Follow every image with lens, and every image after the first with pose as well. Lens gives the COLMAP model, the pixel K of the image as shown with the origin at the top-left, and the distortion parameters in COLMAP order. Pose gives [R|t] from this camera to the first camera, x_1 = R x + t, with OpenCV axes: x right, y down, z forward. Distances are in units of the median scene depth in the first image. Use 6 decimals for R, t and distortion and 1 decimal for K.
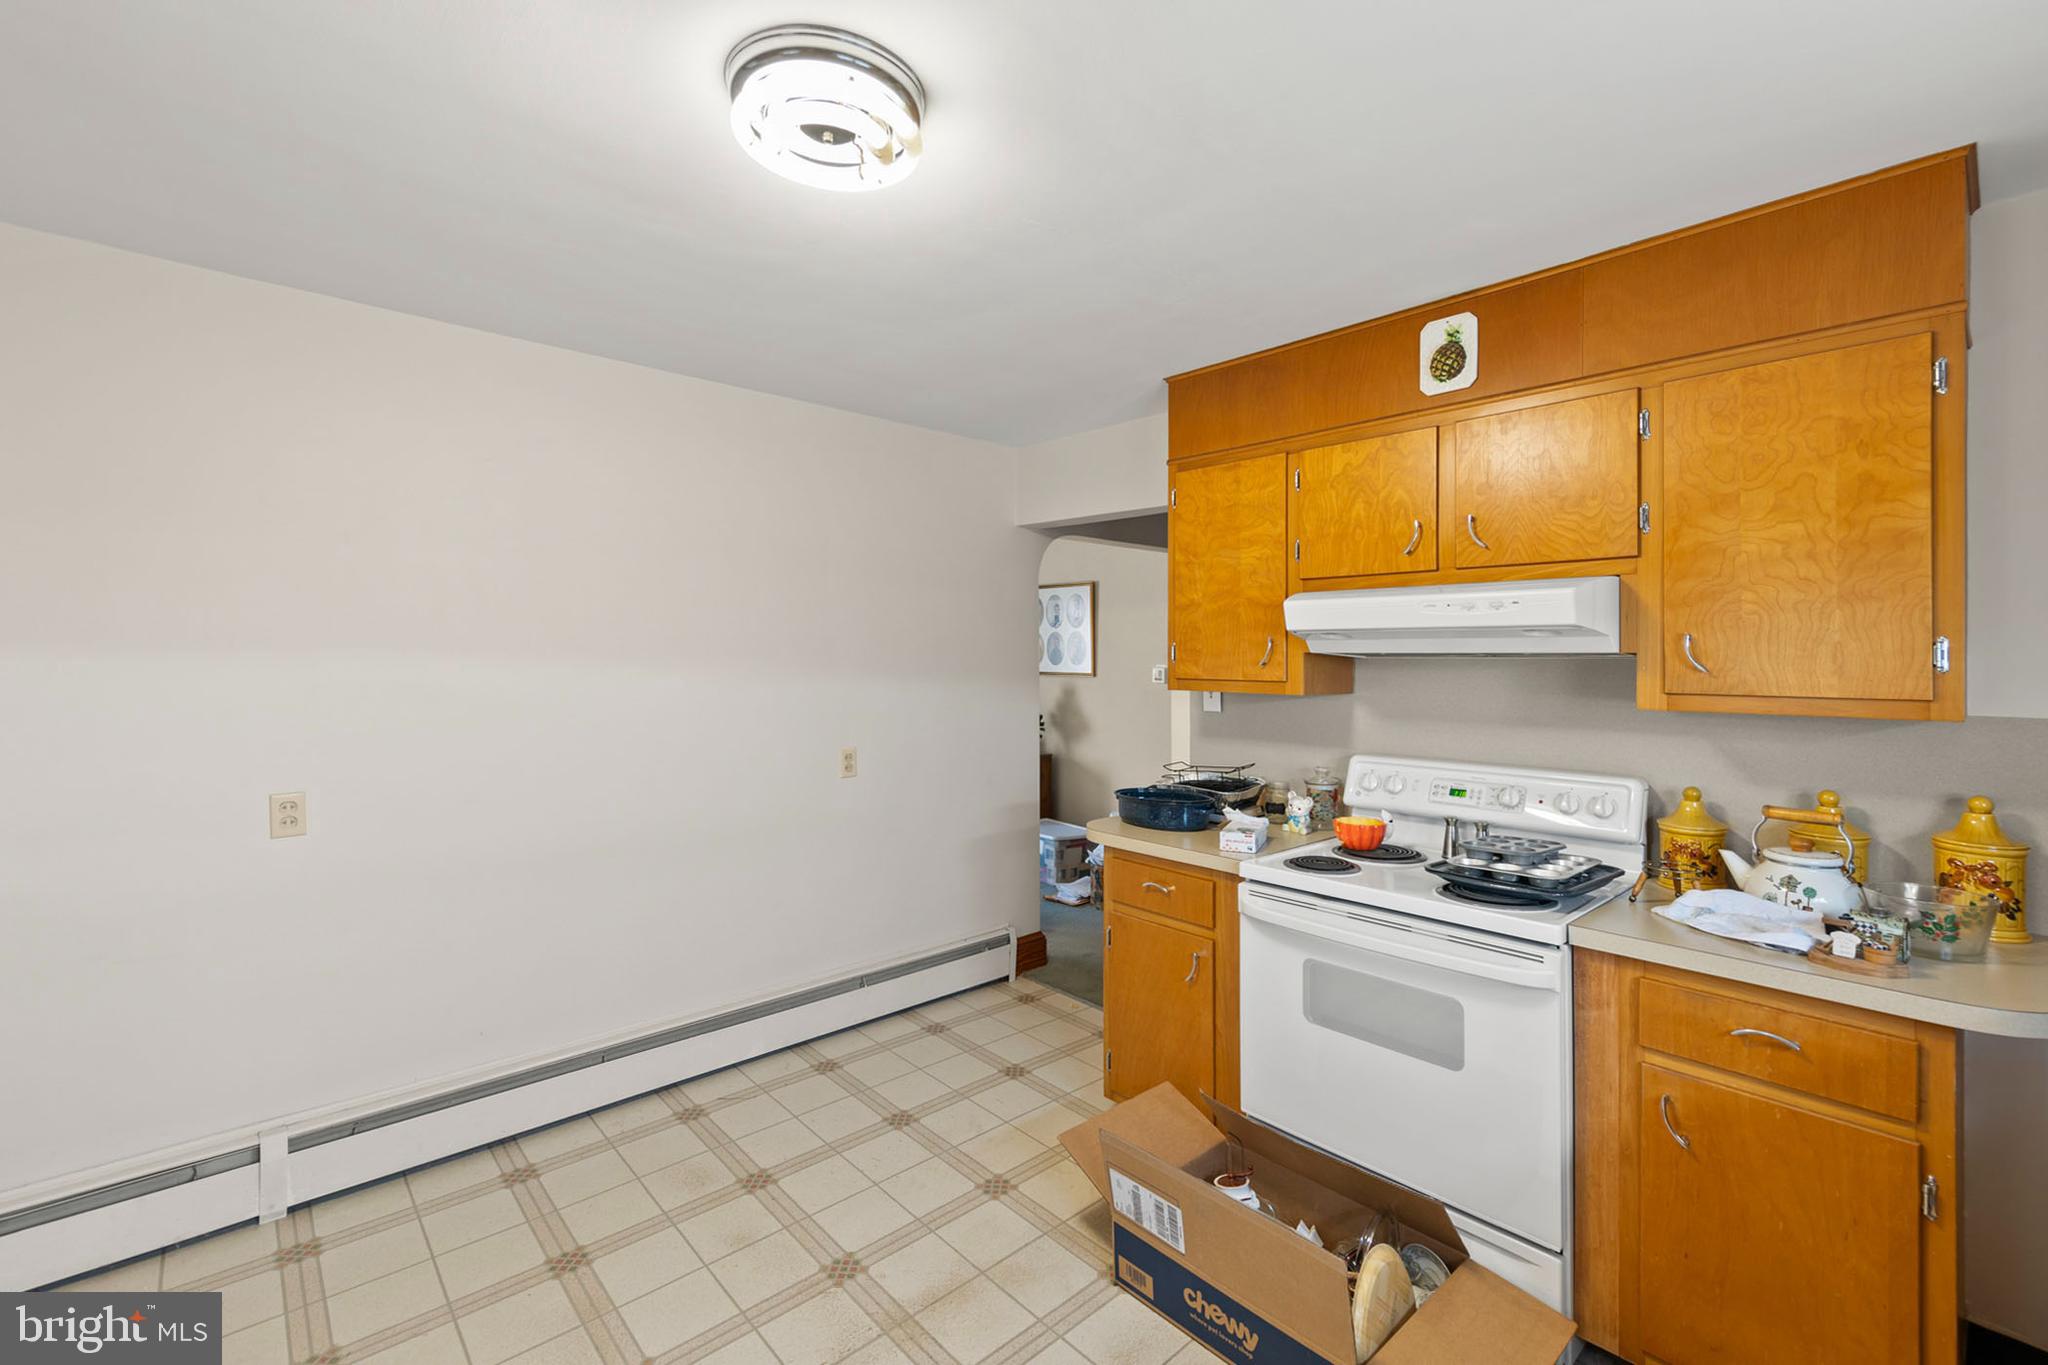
lens RADIAL K [[862.3, 0, 1029.1], [0, 862.3, 667.6], [0, 0, 1]] dist [-0.000059, 0.000078]
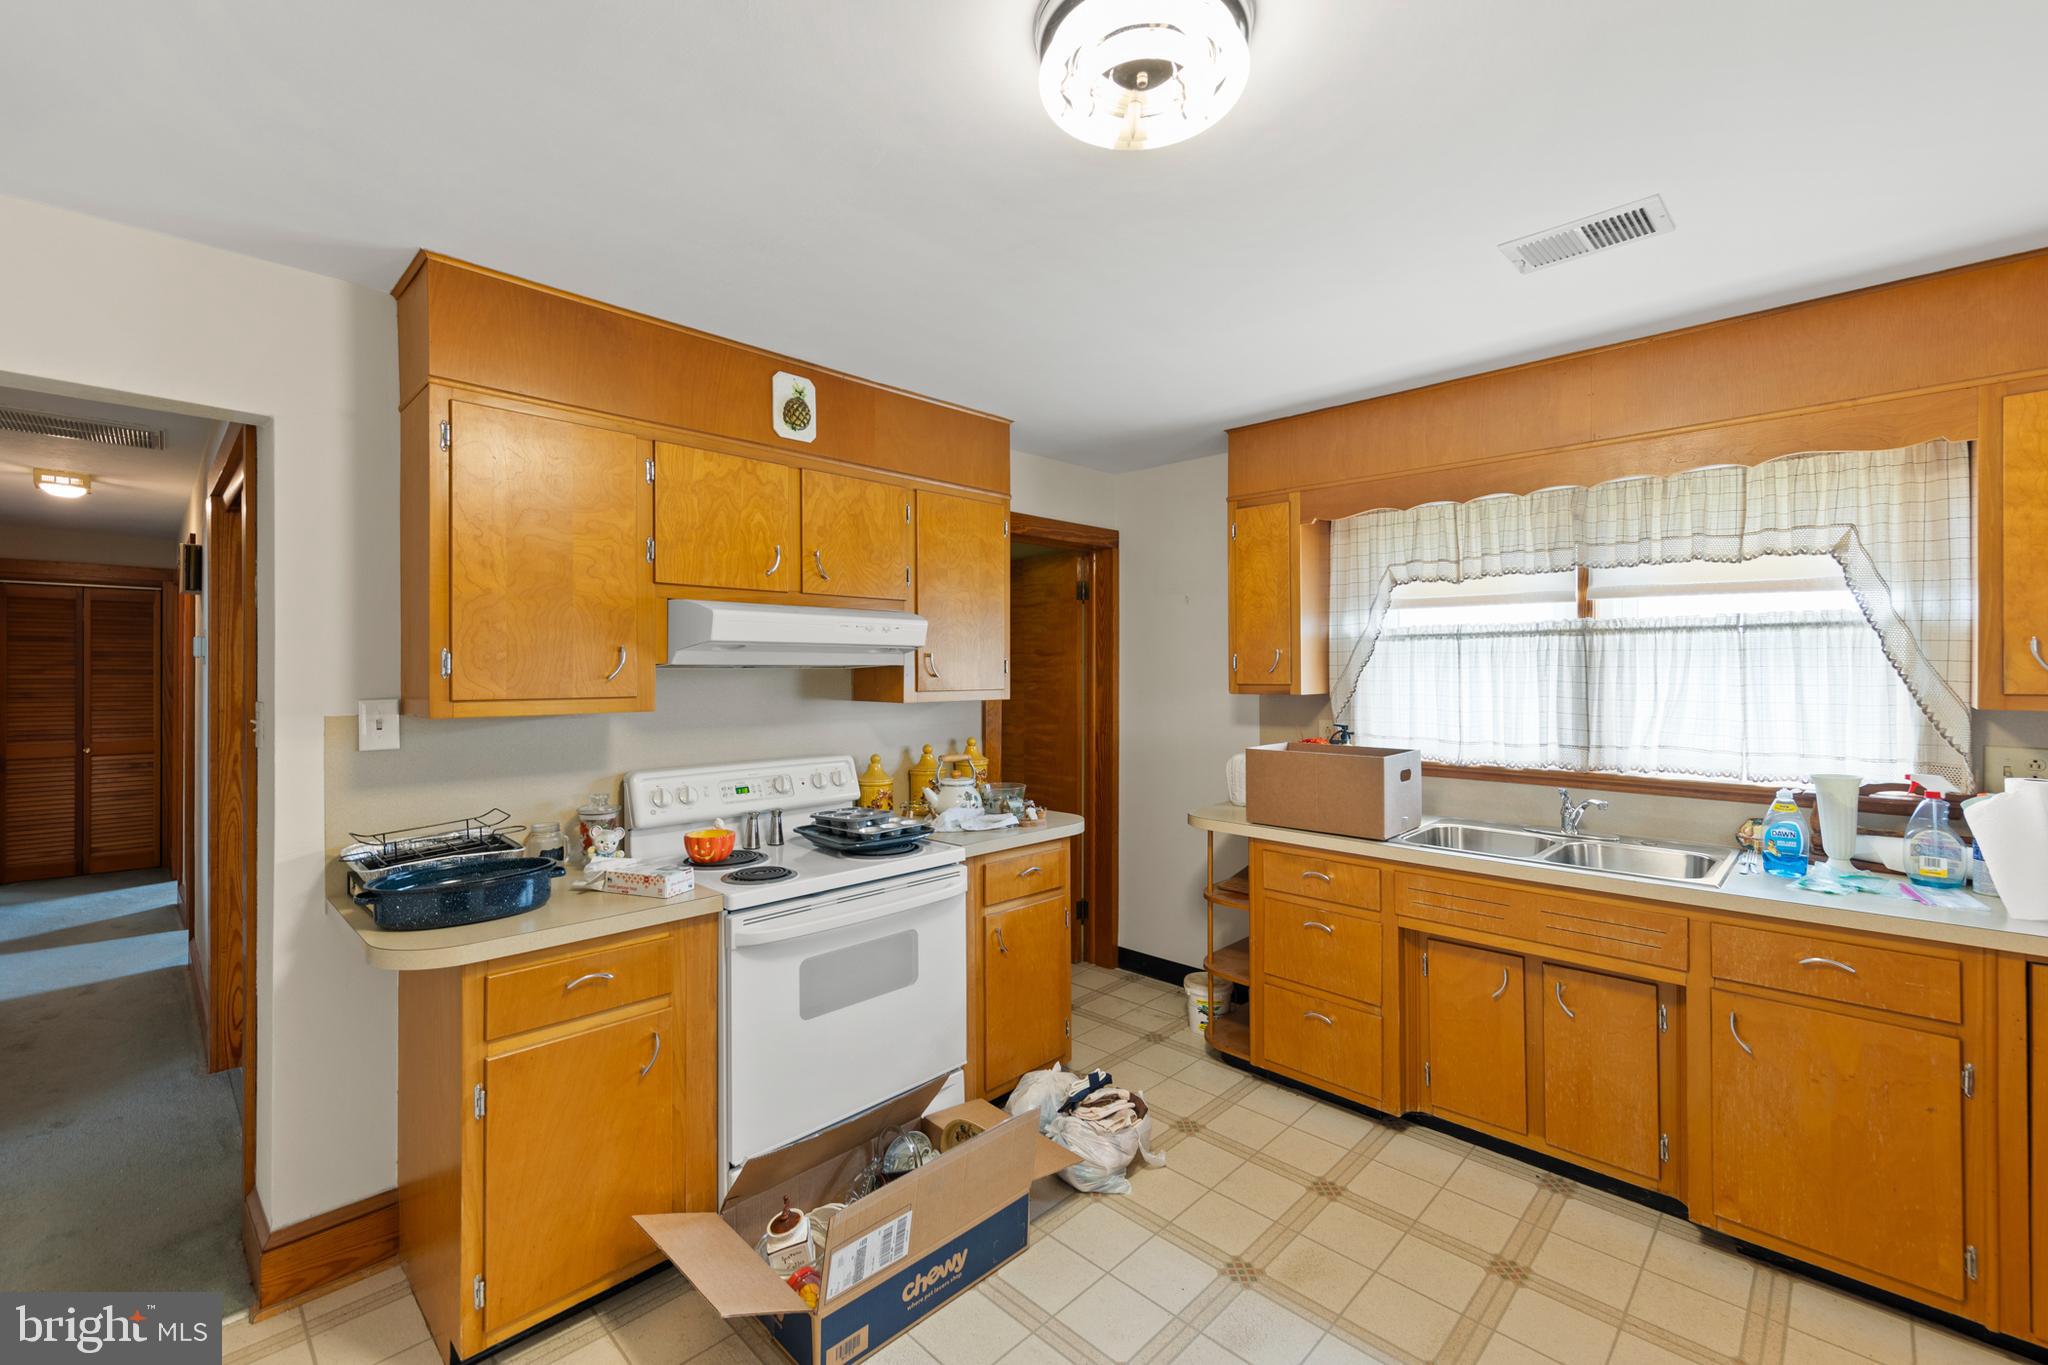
lens RADIAL K [[862.3, 0, 1042.6], [0, 862.3, 673.2], [0, 0, 1]] dist [-0.000059, 0.000078]
pose [[-0.058422, -0.010817, 0.998233, -0.698619], [0.006574, 0.999915, 0.011220, -0.016732], [-0.998270, 0.007218, -0.058346, 0.740542]]
